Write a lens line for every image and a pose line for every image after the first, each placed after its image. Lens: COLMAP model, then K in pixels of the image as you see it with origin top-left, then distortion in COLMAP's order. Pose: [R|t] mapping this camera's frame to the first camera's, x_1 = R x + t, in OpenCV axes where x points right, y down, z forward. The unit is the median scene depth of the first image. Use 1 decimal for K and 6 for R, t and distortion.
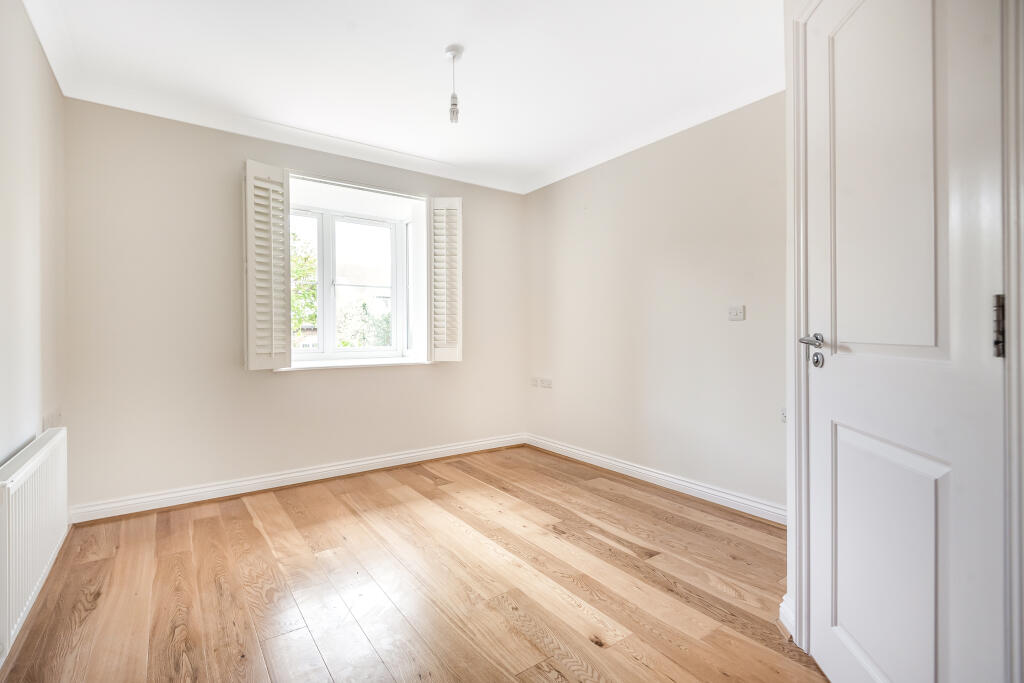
lens RADIAL K [[468.1, 0, 511.4], [0, 468.1, 335.8], [0, 0, 1]] dist [0.009988, -0.000442]
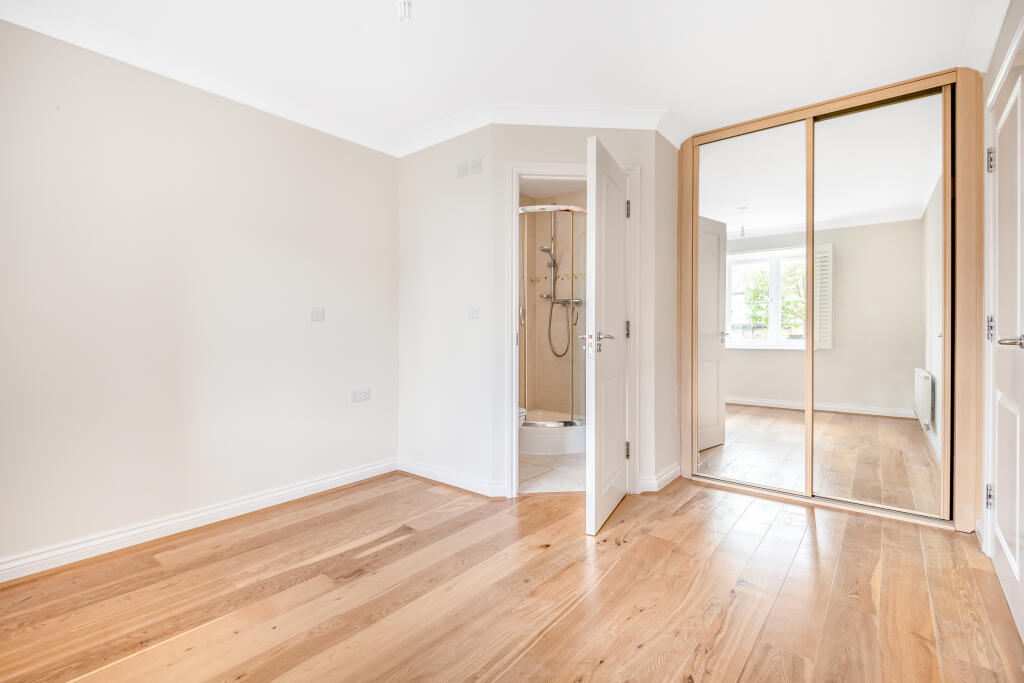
lens RADIAL K [[468.1, 0, 510.3], [0, 468.1, 338.8], [0, 0, 1]] dist [0.009988, -0.000442]
pose [[-0.266646, -0.014320, 0.963688, -0.688024], [0.009314, 0.999805, 0.017434, 0.009083], [-0.963750, 0.013625, -0.266460, 0.904674]]
